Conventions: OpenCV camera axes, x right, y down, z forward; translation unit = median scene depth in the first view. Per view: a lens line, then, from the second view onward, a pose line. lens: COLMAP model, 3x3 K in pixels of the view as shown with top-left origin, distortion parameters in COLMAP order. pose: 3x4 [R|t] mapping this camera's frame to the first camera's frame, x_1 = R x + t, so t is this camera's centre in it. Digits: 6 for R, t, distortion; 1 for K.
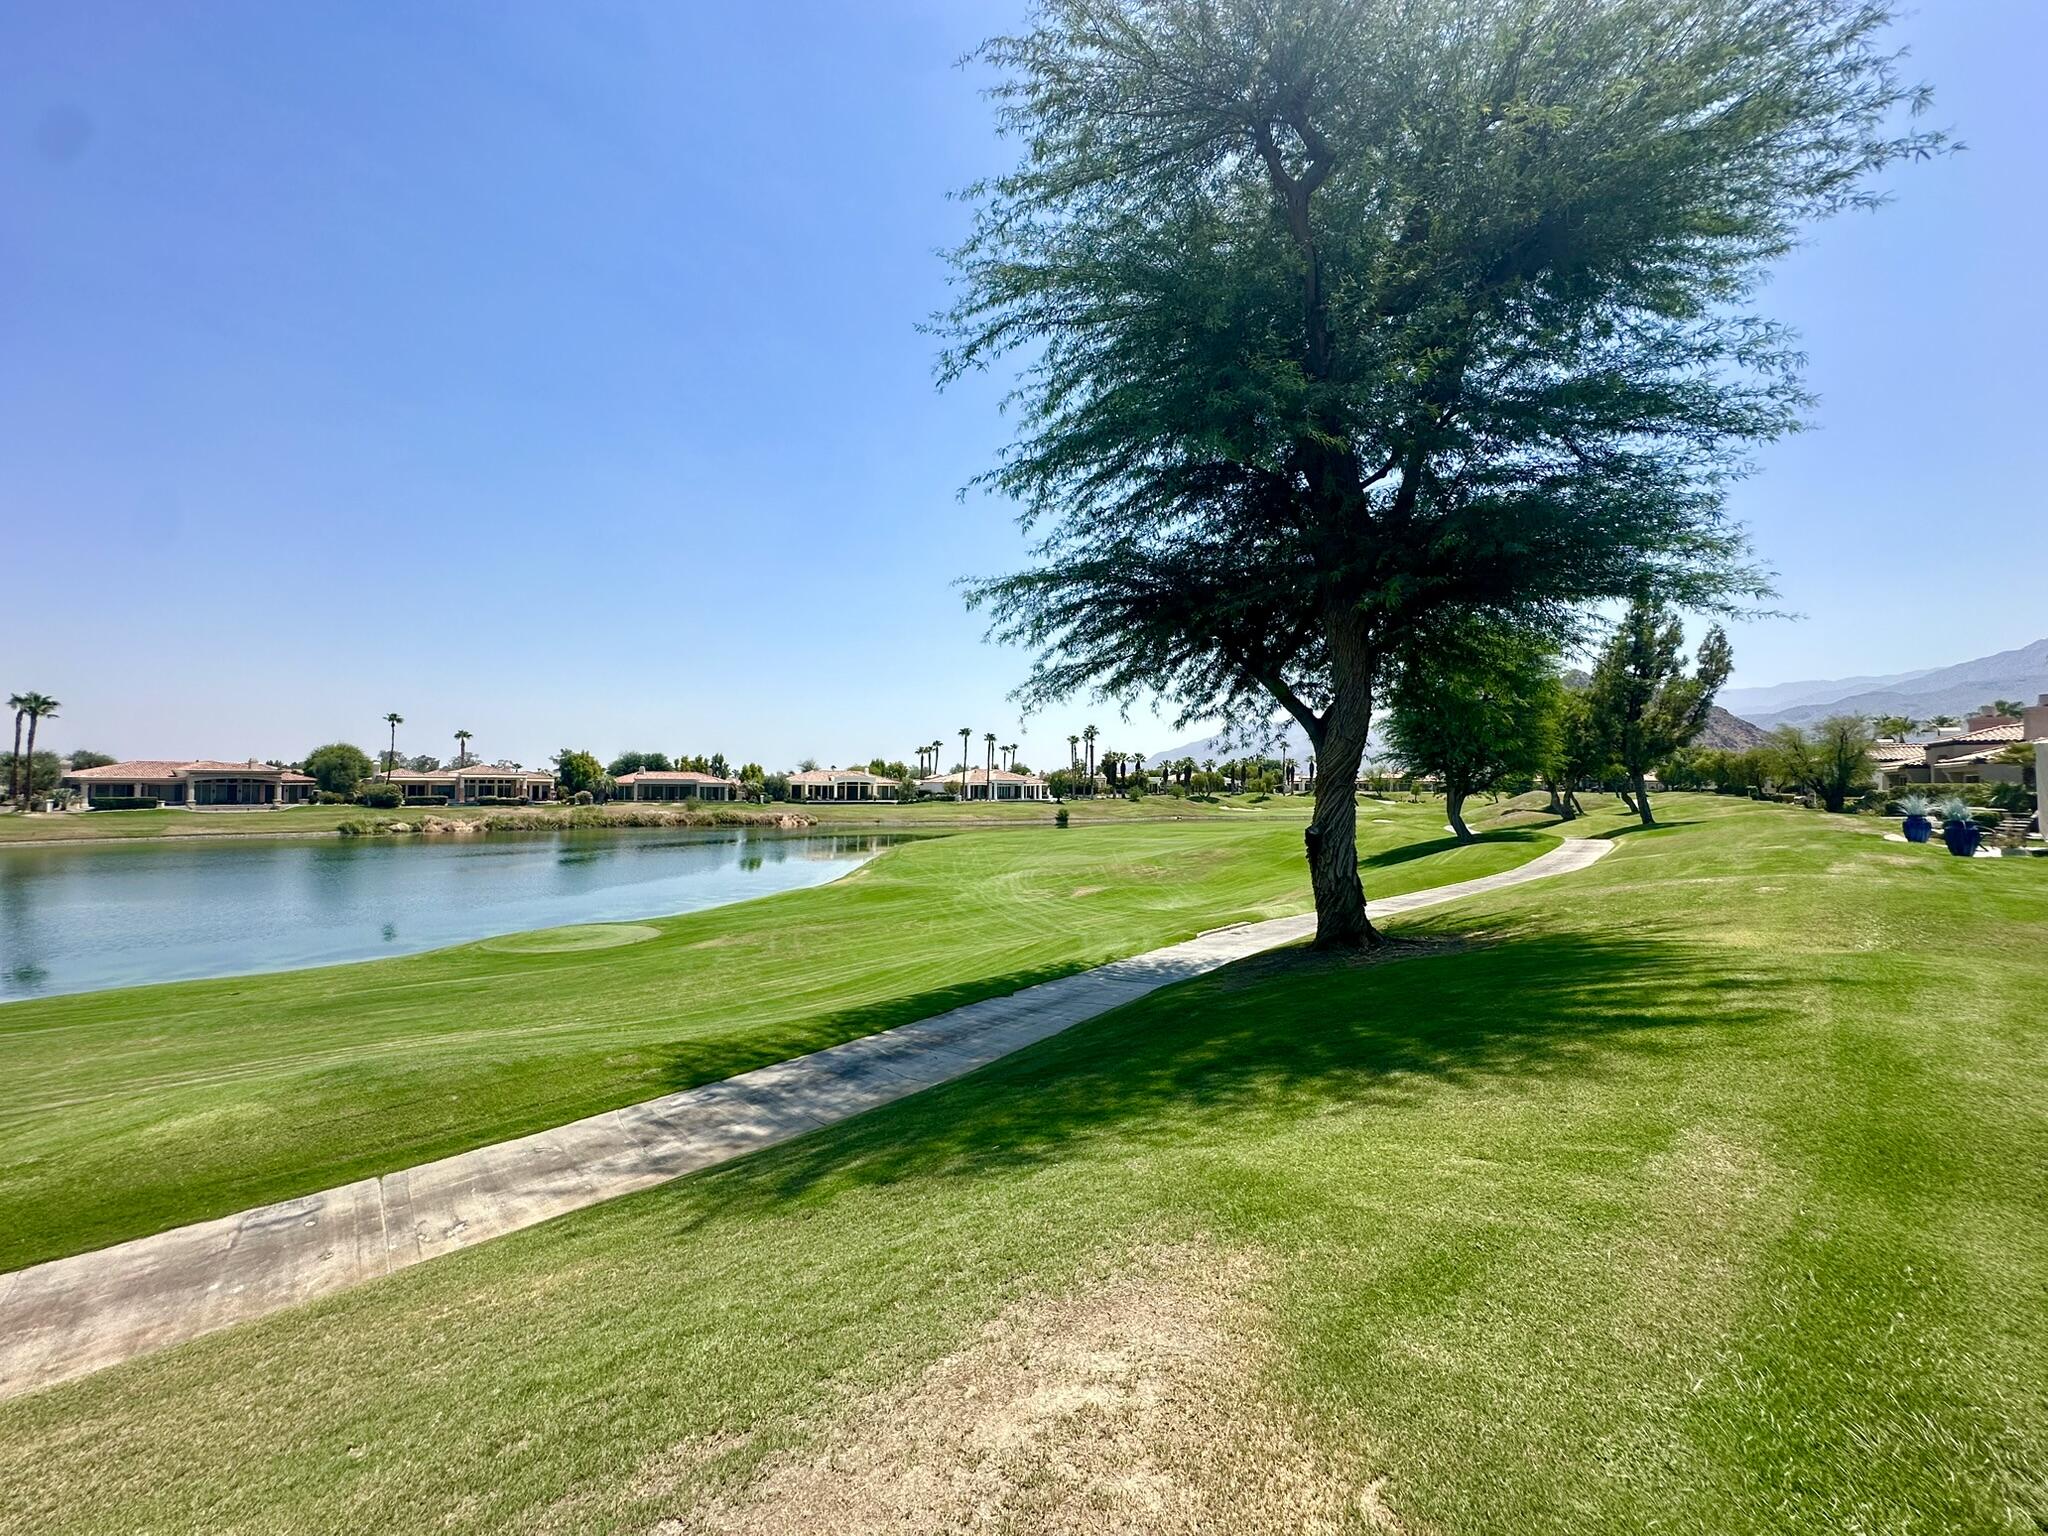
lens RADIAL K [[825.0, 0, 1025.9], [0, 825.0, 765.0], [0, 0, 1]] dist [-0.003650, 0.001723]
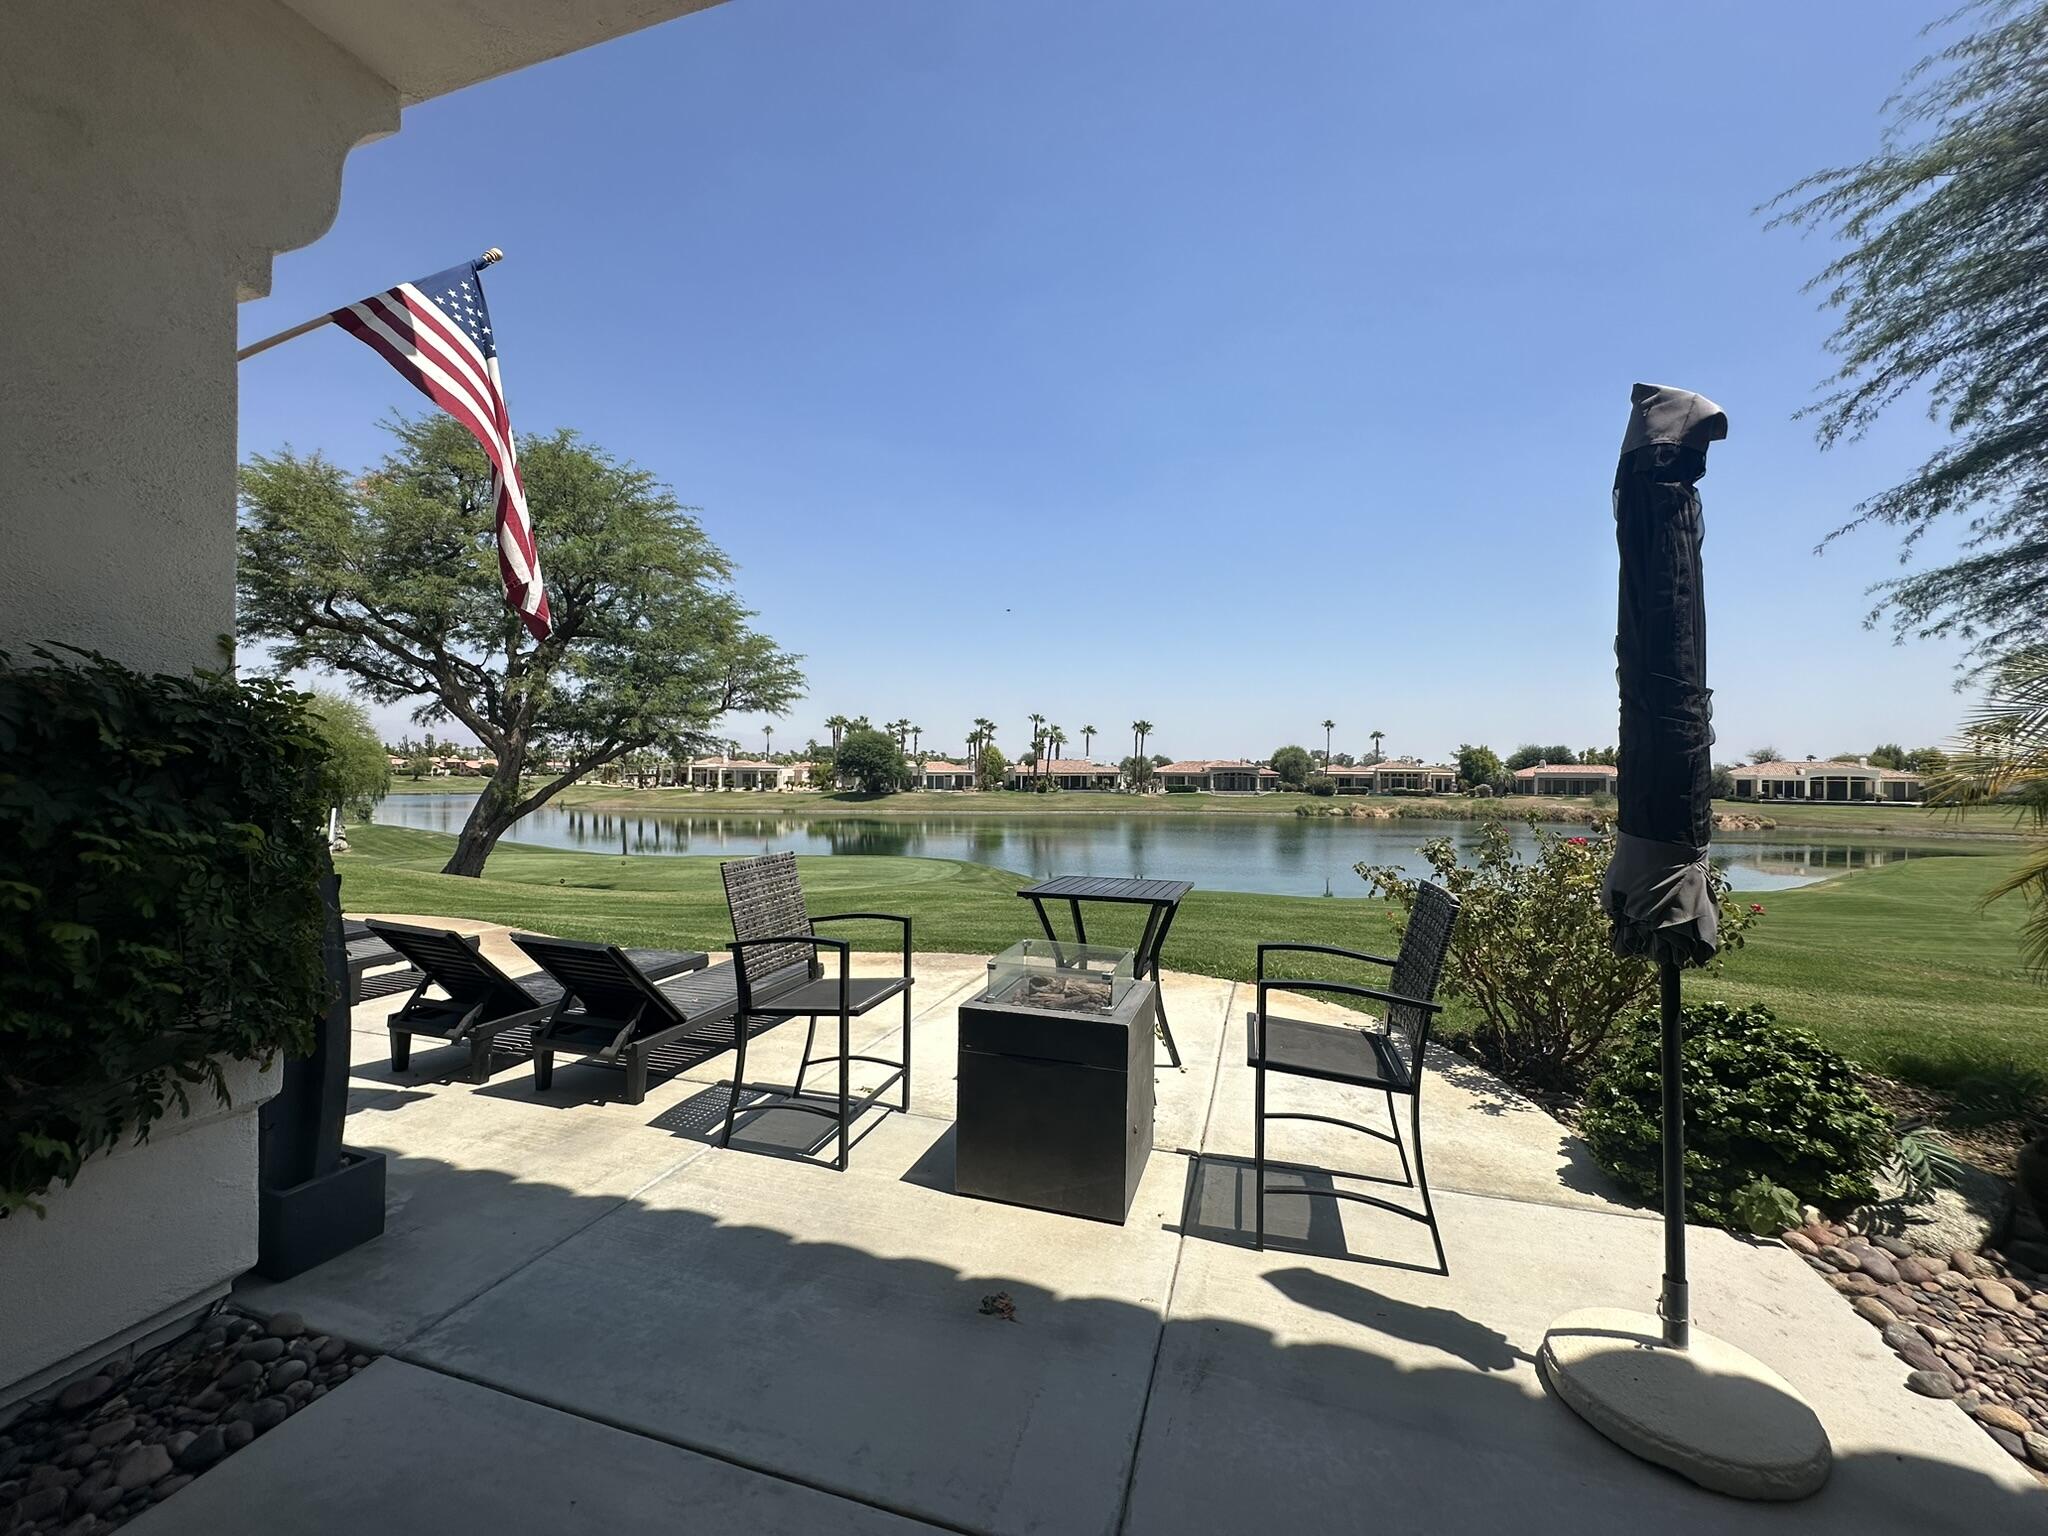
lens RADIAL K [[825.0, 0, 1025.8], [0, 825.0, 769.6], [0, 0, 1]] dist [-0.003650, 0.001723]
pose [[0.544411, -0.004166, -0.838808, 0.205905], [0.014394, 0.999887, 0.004376, 0.001008], [0.838695, -0.014456, 0.544409, -0.467755]]
